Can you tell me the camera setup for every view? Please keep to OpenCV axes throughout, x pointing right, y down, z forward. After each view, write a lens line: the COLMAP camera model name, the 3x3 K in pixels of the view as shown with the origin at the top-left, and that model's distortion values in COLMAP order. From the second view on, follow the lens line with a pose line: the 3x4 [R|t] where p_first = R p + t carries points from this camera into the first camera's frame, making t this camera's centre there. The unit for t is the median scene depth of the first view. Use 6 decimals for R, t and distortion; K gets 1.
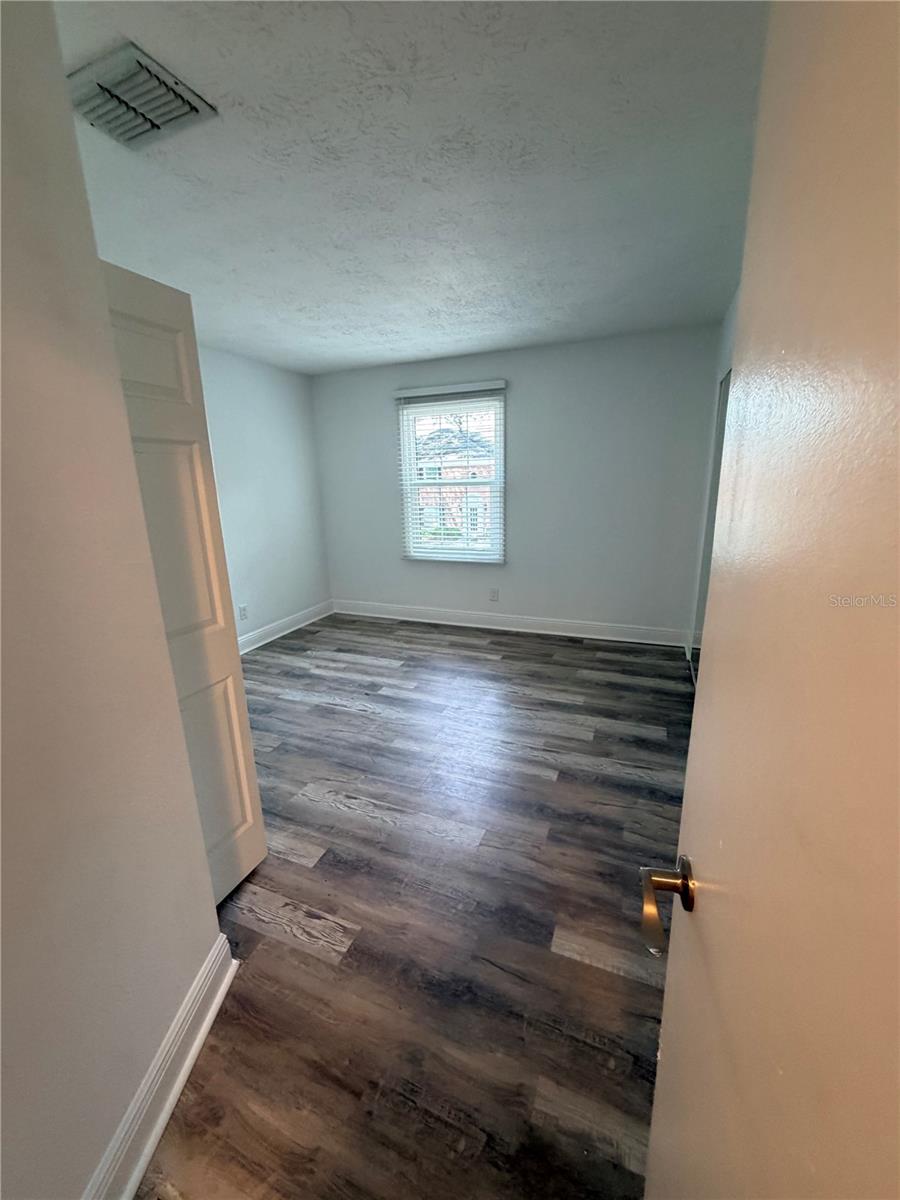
lens RADIAL K [[477.6, 0, 450.0], [0, 477.6, 600.0], [0, 0, 1]] dist [0.000327, -0.000215]
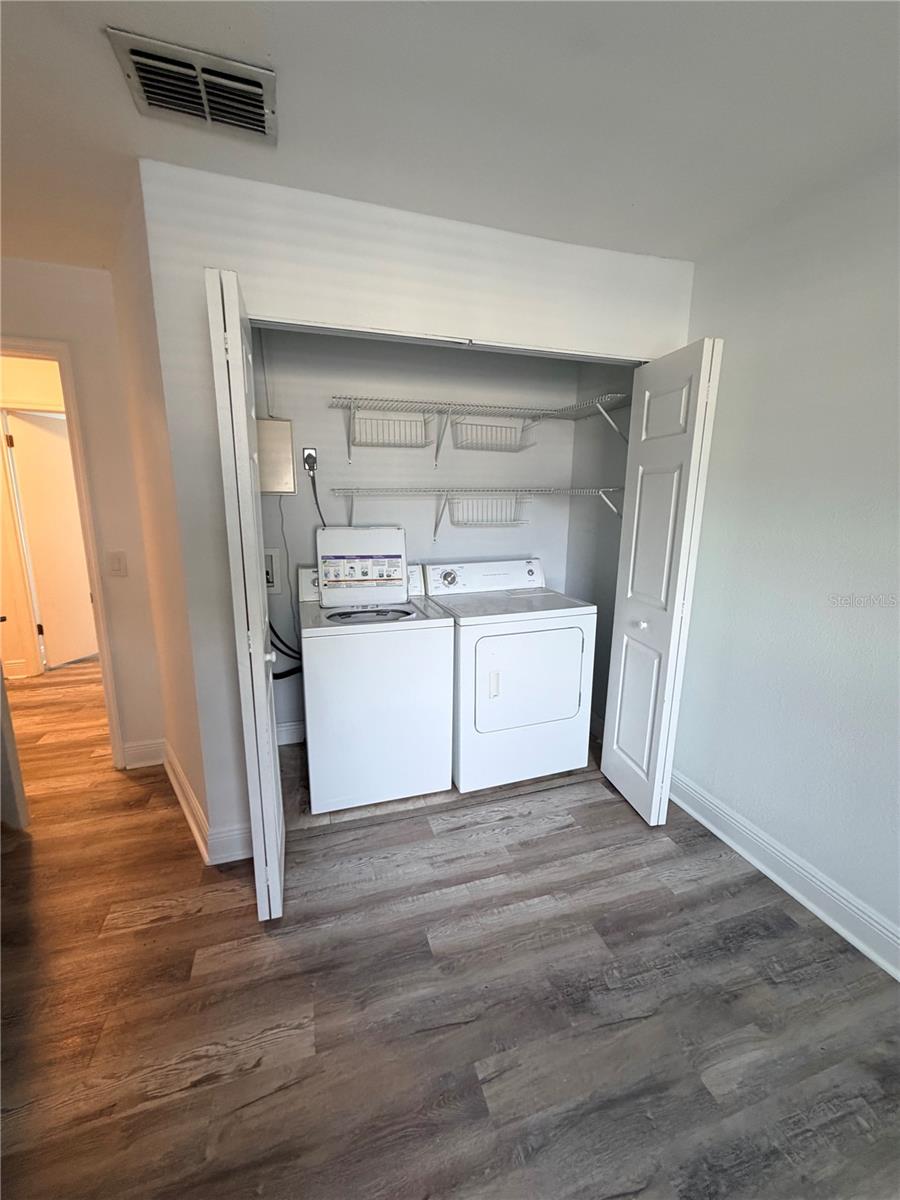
lens RADIAL K [[477.6, 0, 450.0], [0, 477.6, 600.0], [0, 0, 1]] dist [0.000327, -0.000215]
pose [[-0.761969, 0.141350, -0.631999, -0.171214], [-0.163519, 0.902277, 0.398945, -0.360432], [0.626629, 0.407328, -0.664394, 1.450183]]
